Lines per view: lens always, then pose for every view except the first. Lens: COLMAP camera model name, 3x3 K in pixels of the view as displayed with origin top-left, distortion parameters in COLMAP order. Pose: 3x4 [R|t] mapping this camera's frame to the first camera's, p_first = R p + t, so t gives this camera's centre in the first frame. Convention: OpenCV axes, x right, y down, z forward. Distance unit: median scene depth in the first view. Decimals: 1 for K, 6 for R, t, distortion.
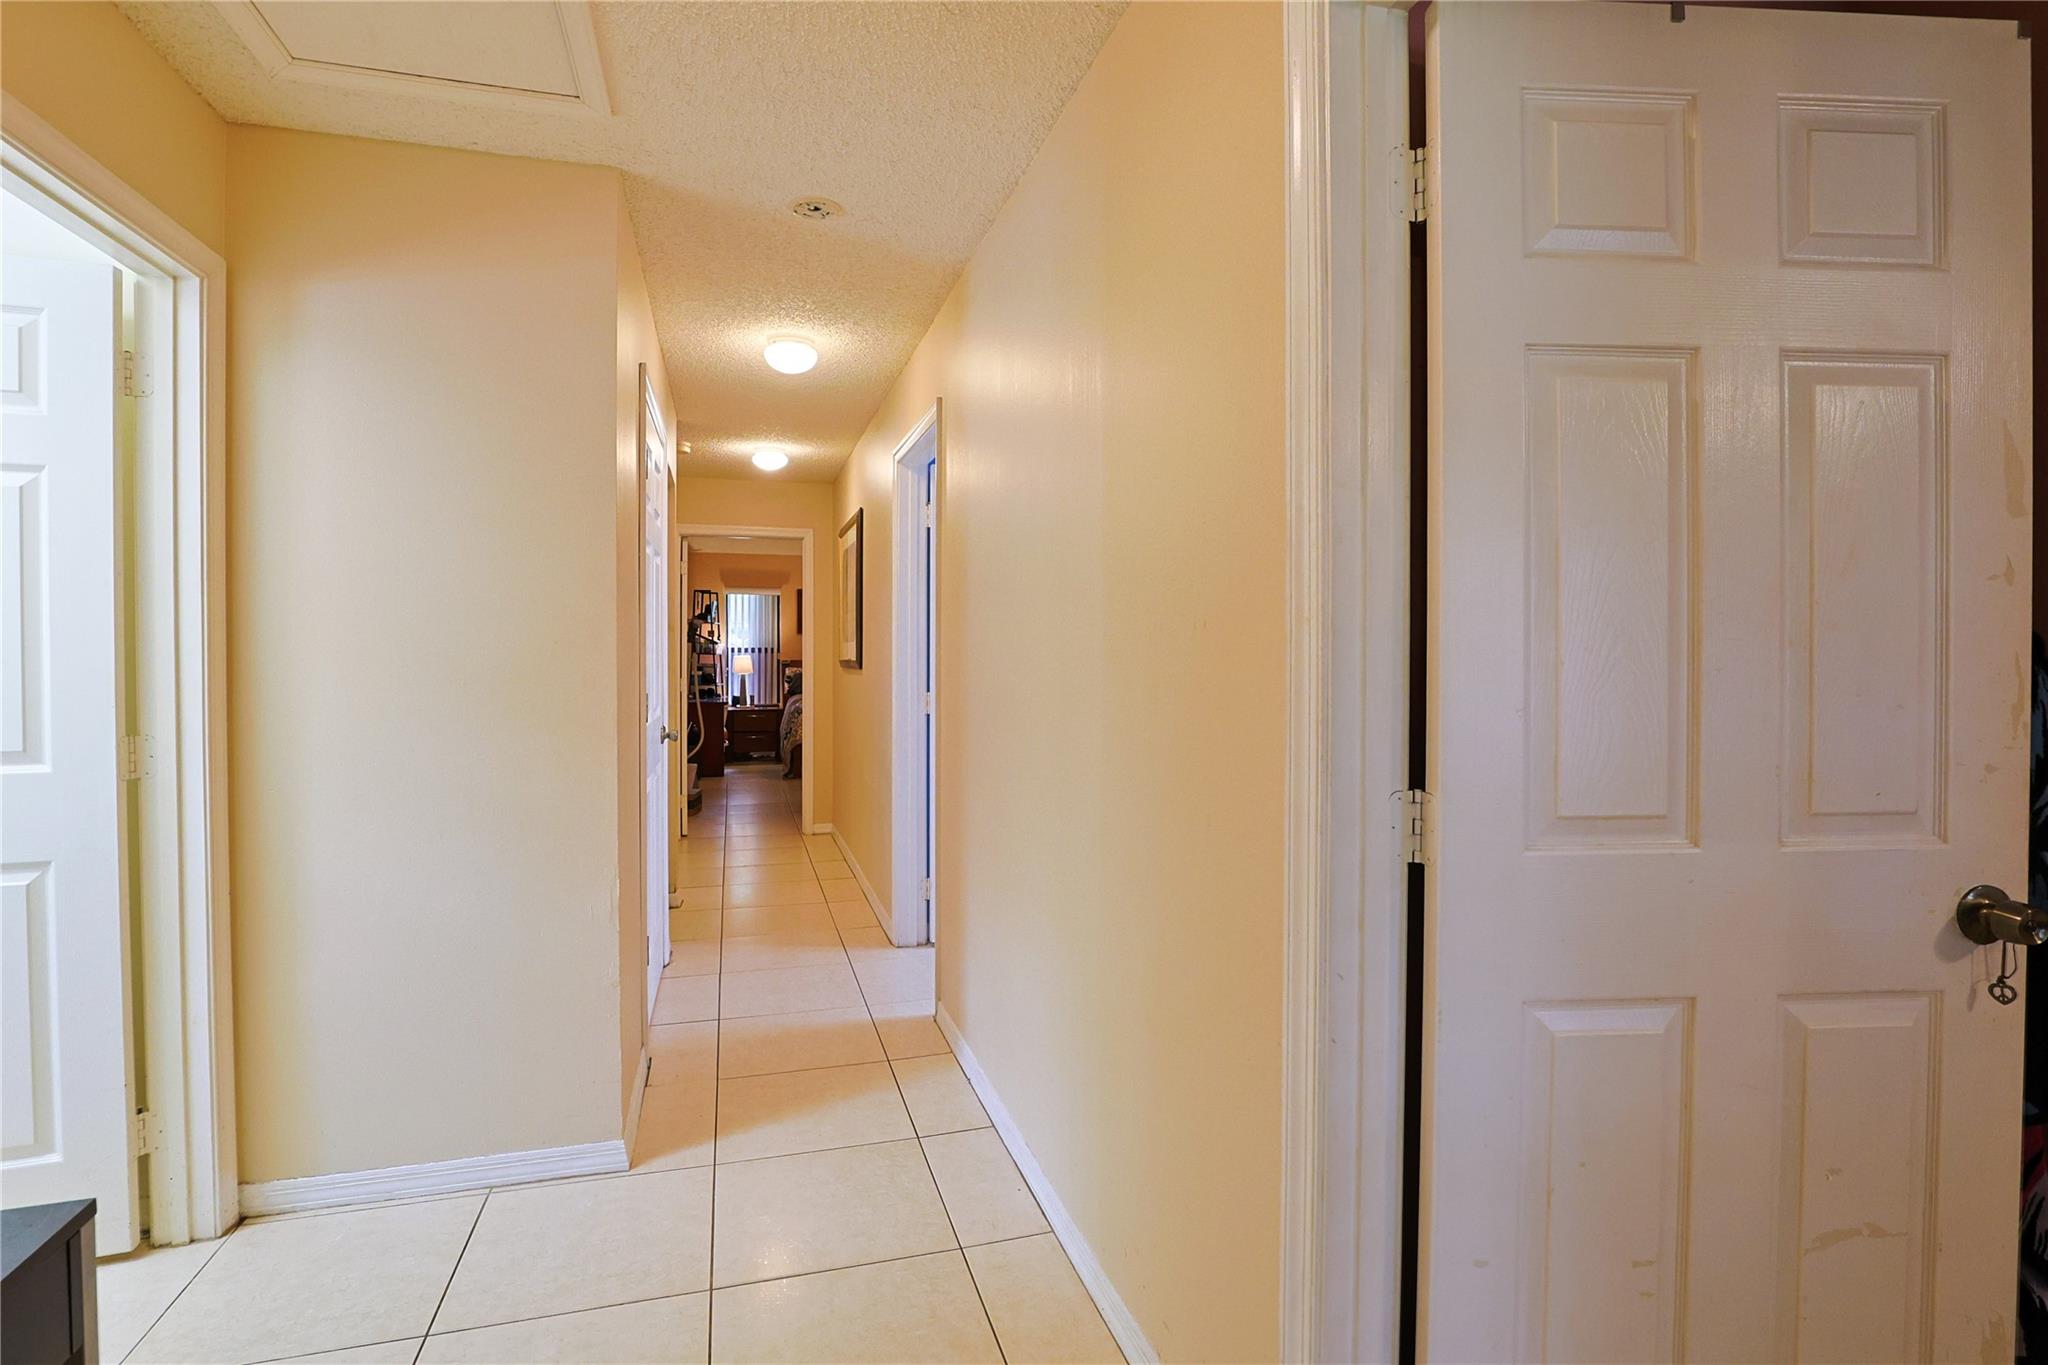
lens RADIAL K [[983.1, 0, 1019.8], [0, 983.1, 681.5], [0, 0, 1]] dist [-0.027890, 0.000739]
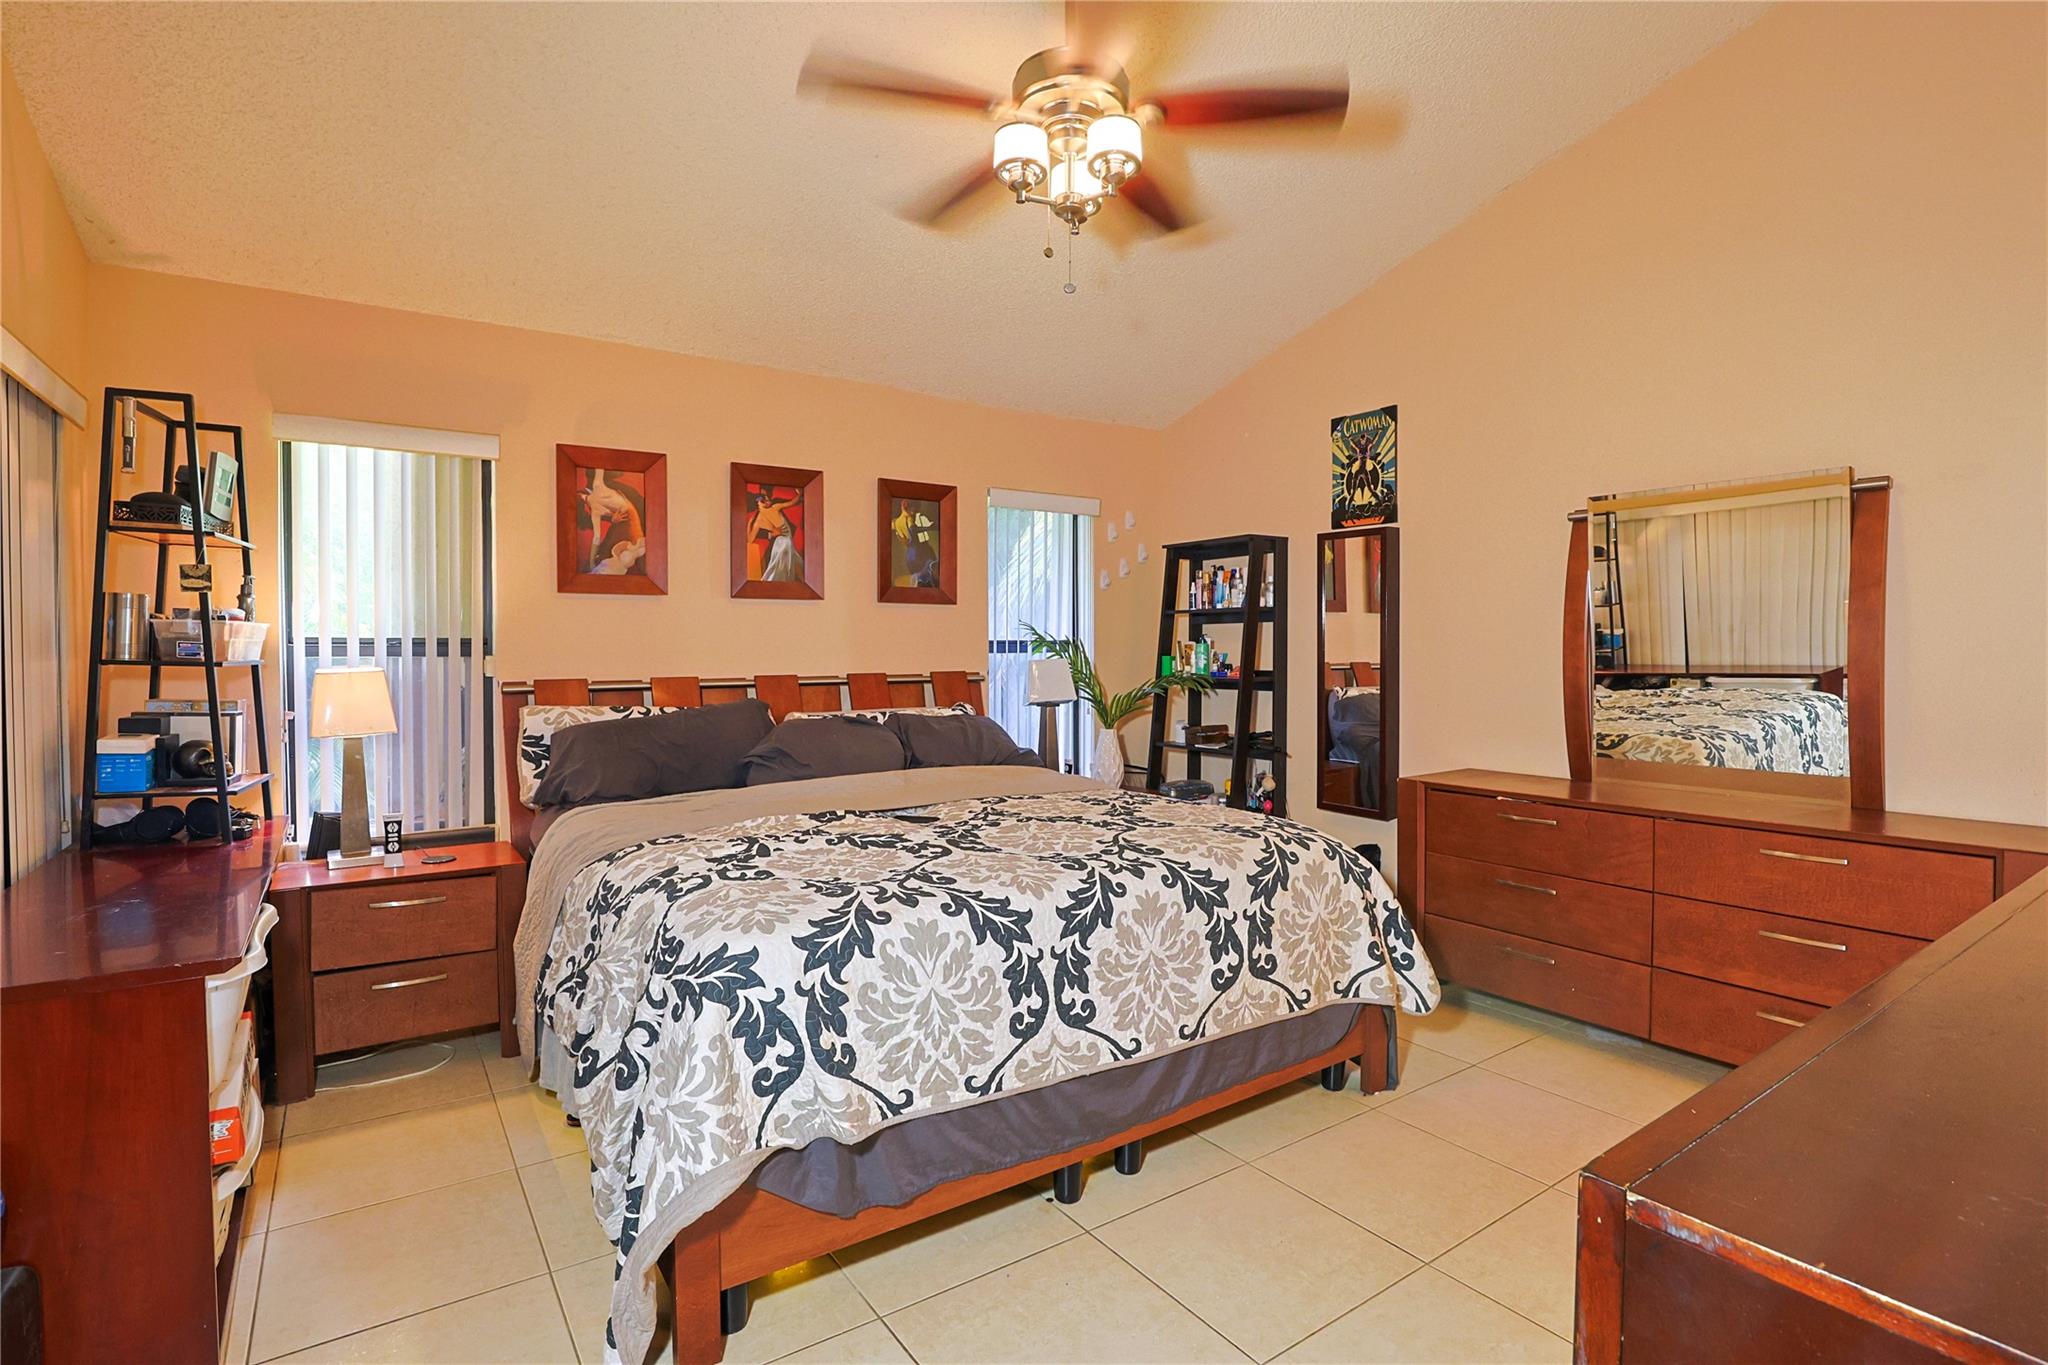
lens RADIAL K [[983.1, 0, 1029.9], [0, 983.1, 674.7], [0, 0, 1]] dist [-0.027890, 0.000739]
pose [[0.951344, -0.008480, 0.308015, -0.186413], [0.006528, 0.999952, 0.007370, -0.024888], [-0.308062, -0.005001, 0.951353, 0.686131]]
